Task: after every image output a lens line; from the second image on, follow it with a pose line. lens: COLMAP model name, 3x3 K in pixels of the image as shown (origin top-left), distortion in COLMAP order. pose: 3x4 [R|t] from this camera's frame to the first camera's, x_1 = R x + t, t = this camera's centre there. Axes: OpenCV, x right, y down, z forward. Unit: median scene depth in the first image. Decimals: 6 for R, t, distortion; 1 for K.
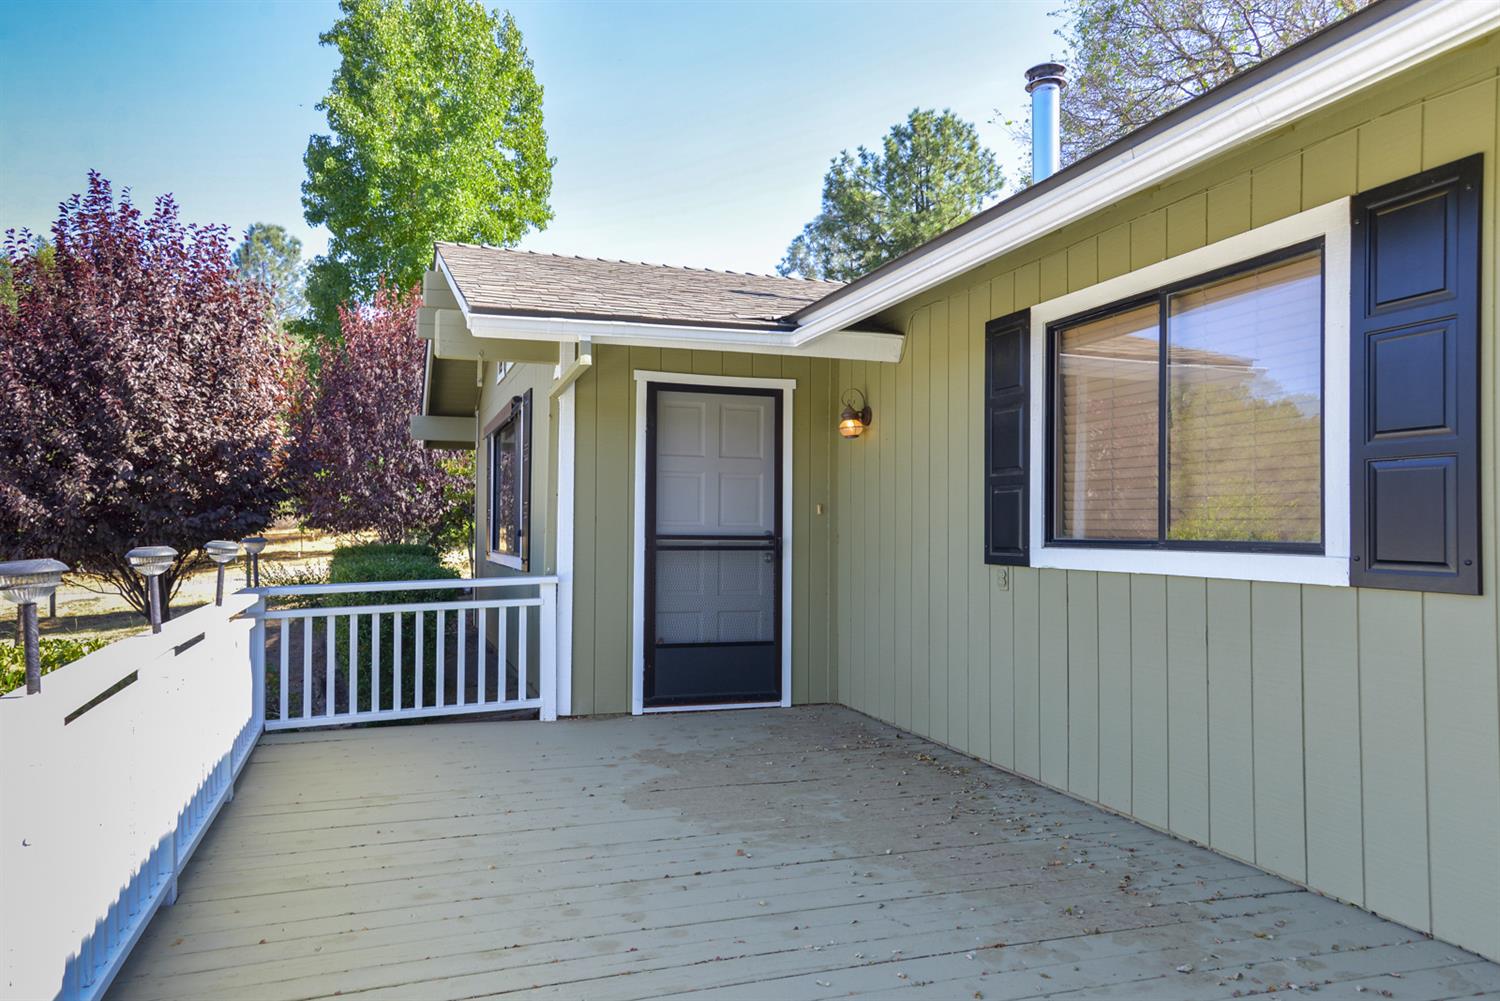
lens RADIAL K [[1013.1, 0, 699.8], [0, 1013.1, 535.1], [0, 0, 1]] dist [0.004711, 0.000824]
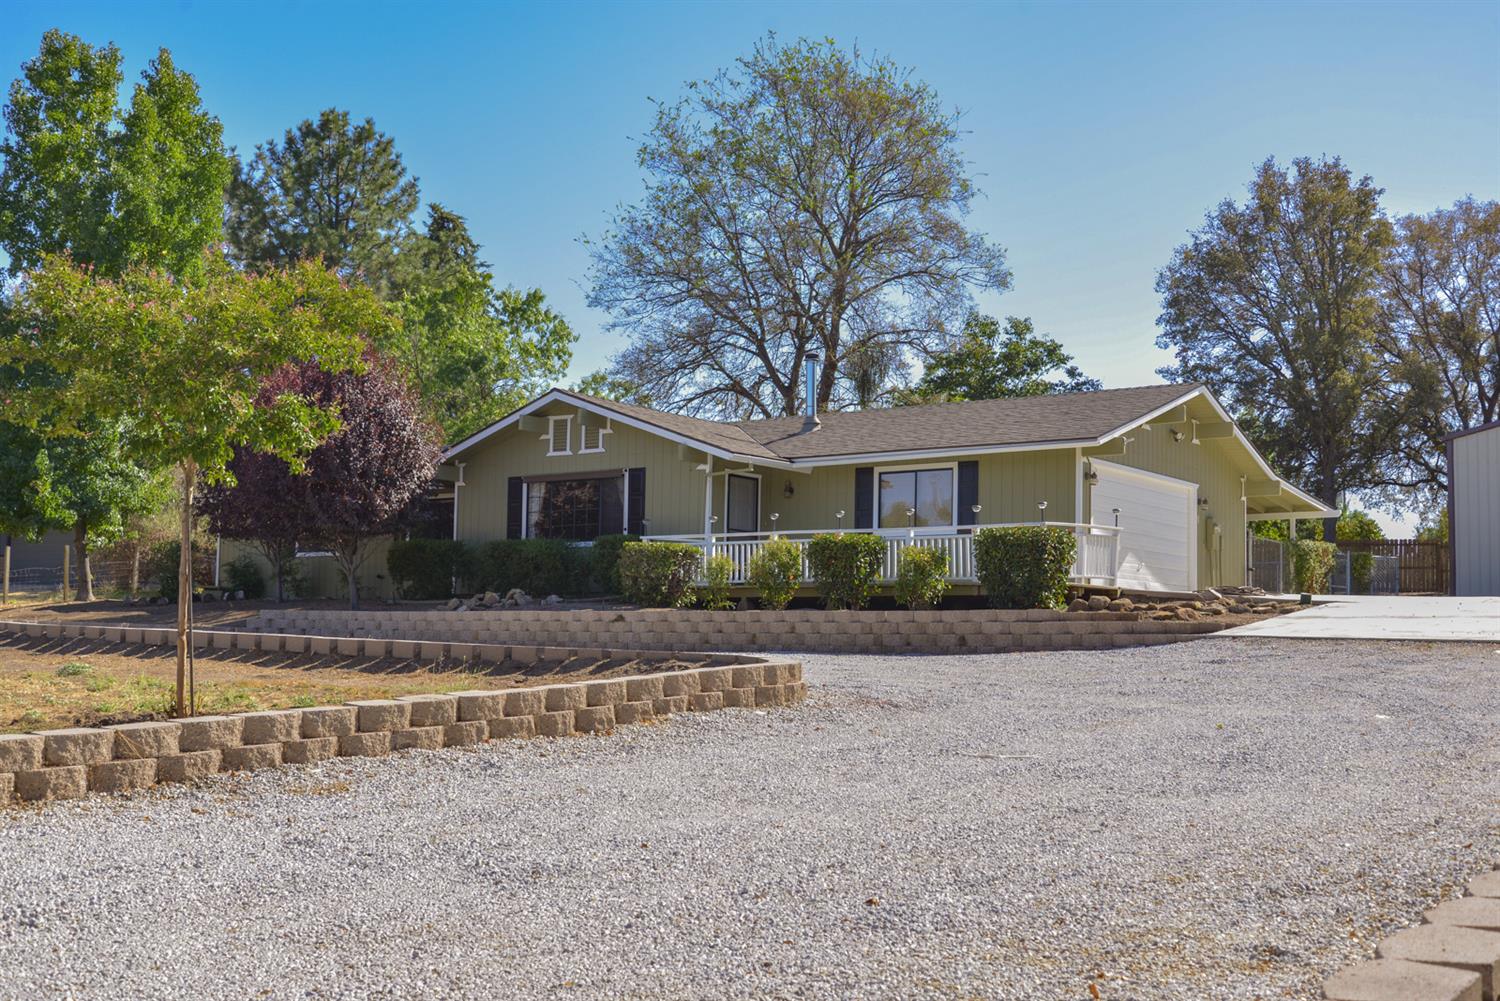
lens RADIAL K [[1834.9, 0, 750.0], [0, 1834.9, 500.5], [0, 0, 1]] dist [-0.080200, 0.018399]
pose [[0.794554, 0.060134, 0.604208, -0.409708], [-0.002903, 0.995449, -0.095256, 0.054039], [-0.607186, 0.073932, 0.791113, -0.403926]]
